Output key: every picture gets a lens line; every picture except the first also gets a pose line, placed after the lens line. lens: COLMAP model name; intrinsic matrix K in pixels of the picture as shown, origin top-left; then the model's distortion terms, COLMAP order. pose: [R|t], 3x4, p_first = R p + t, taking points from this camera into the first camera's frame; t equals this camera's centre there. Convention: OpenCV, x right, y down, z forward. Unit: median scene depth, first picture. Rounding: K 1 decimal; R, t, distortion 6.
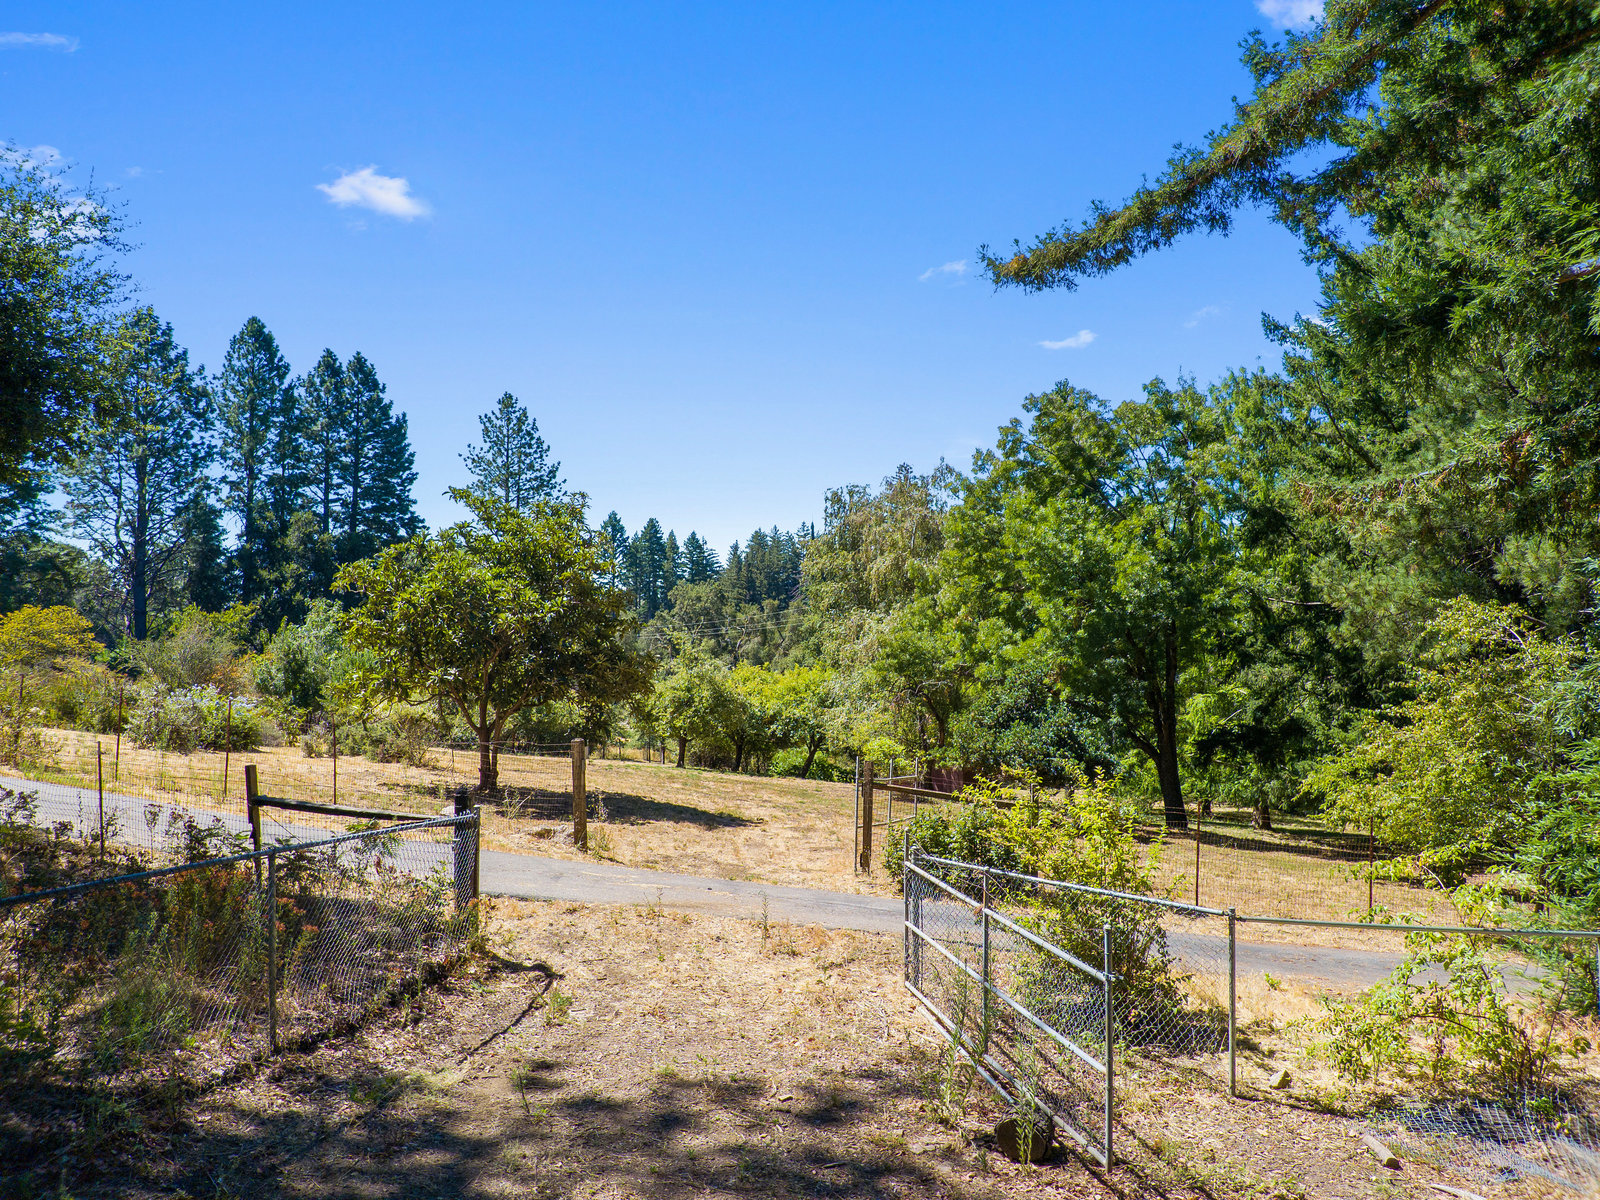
lens RADIAL K [[1197.2, 0, 797.5], [0, 1197.2, 606.2], [0, 0, 1]] dist [0.079676, -0.112763]
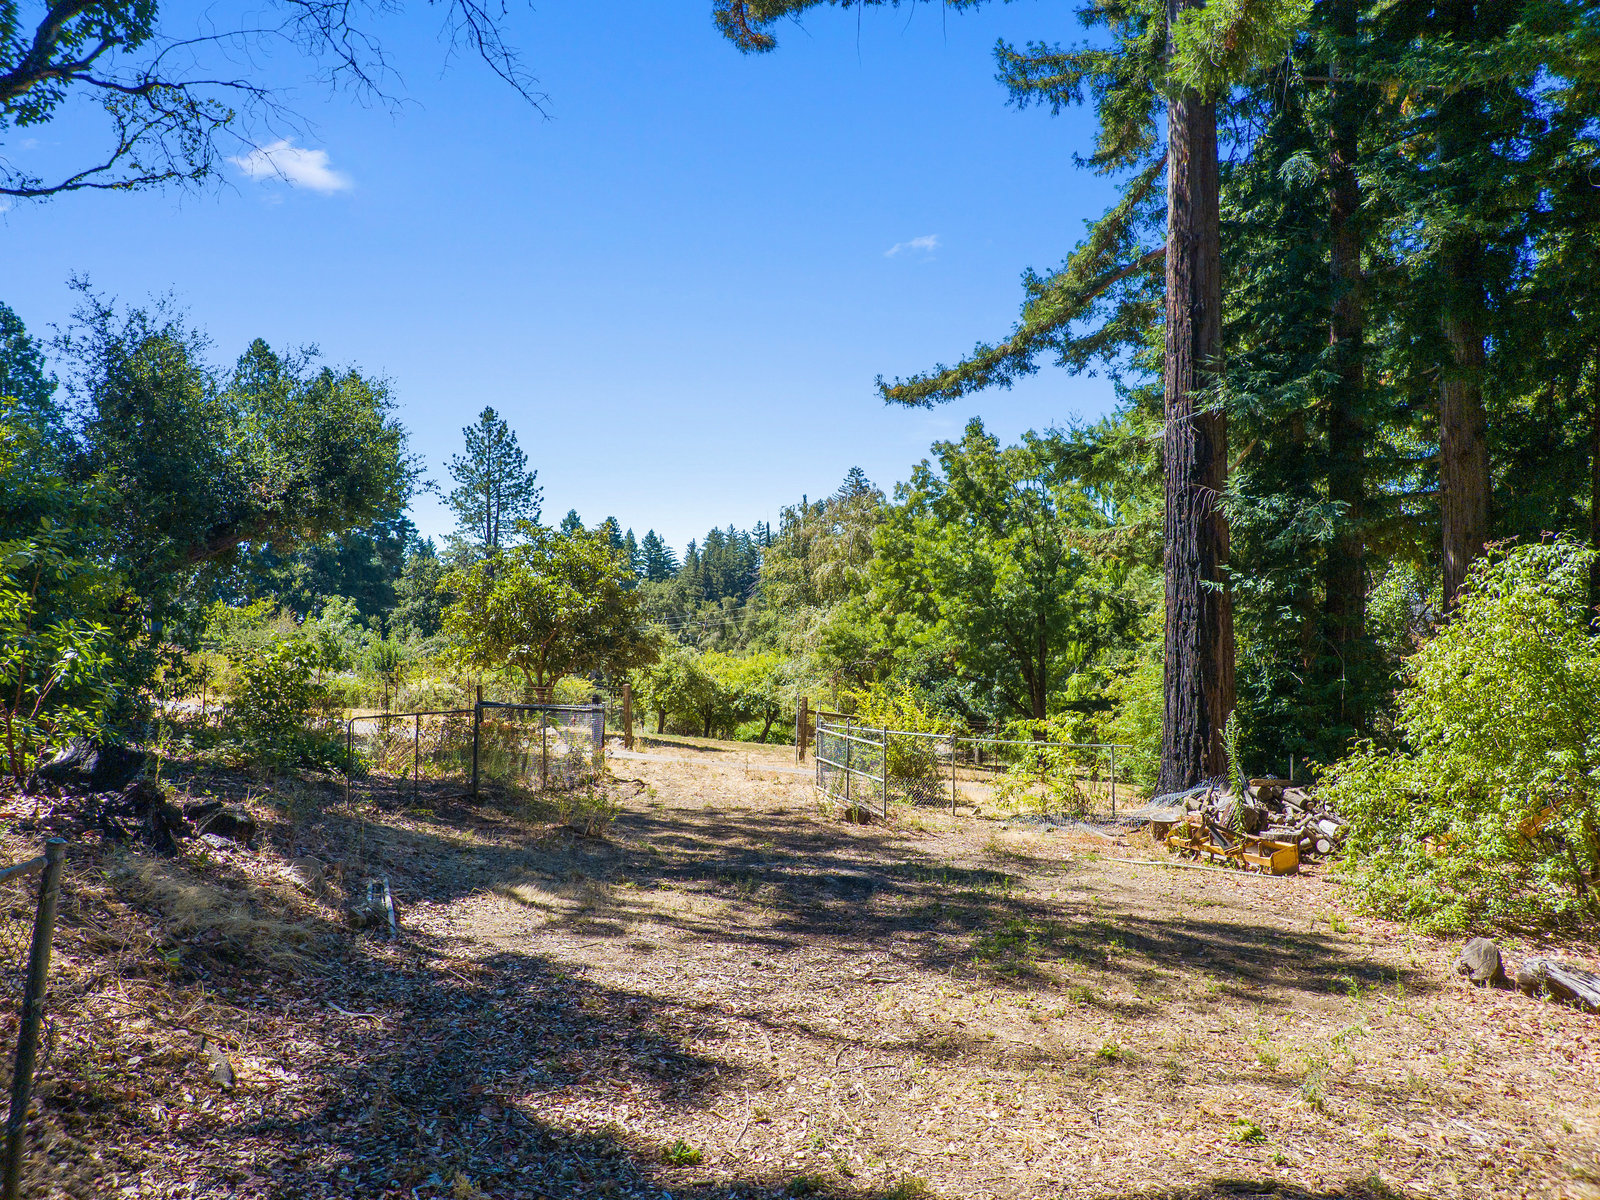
lens RADIAL K [[1197.2, 0, 820.4], [0, 1197.2, 632.2], [0, 0, 1]] dist [0.079676, -0.112763]
pose [[0.998379, 0.000600, 0.056910, -0.004836], [-0.001989, 0.999701, 0.024352, -0.000193], [-0.056879, -0.024426, 0.998082, -0.234391]]
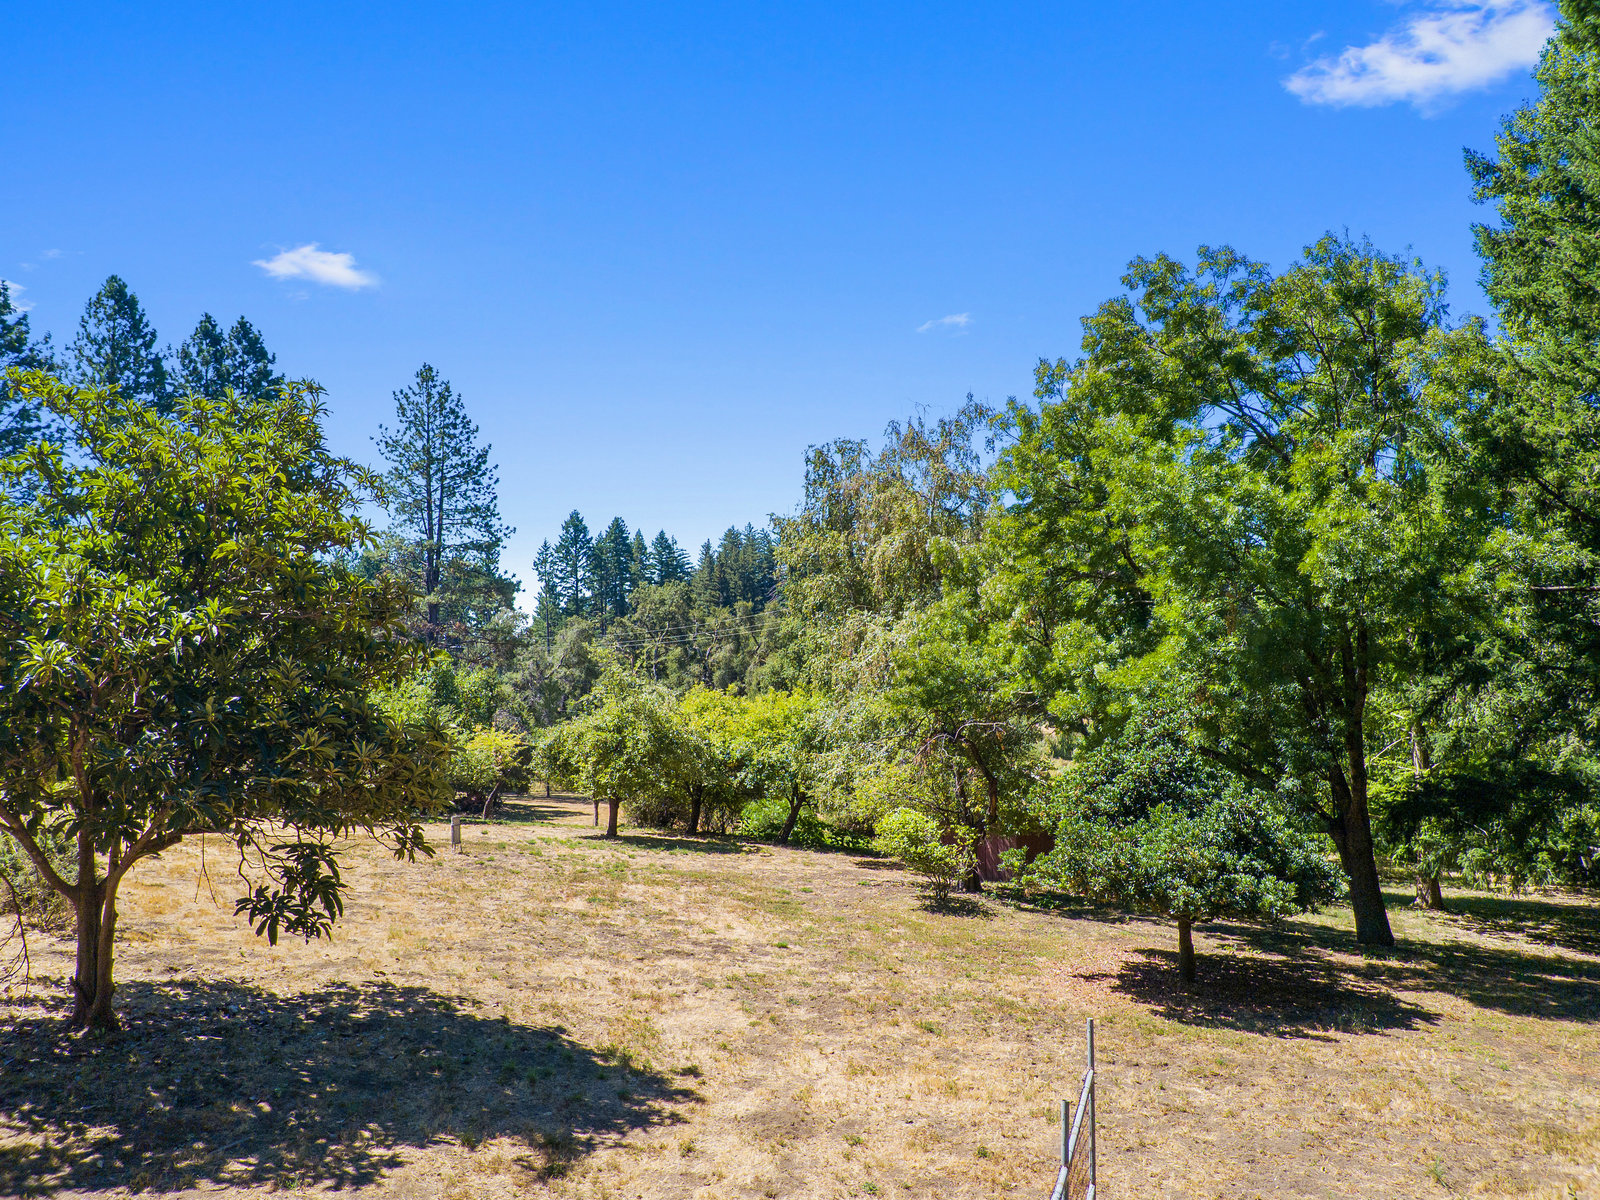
lens RADIAL K [[1197.2, 0, 804.4], [0, 1197.2, 605.0], [0, 0, 1]] dist [0.079676, -0.112763]
pose [[0.999486, -0.020831, 0.024353, 0.002917], [0.020881, 0.999780, -0.001795, -0.000225], [-0.024310, 0.002303, 0.999702, 0.293422]]
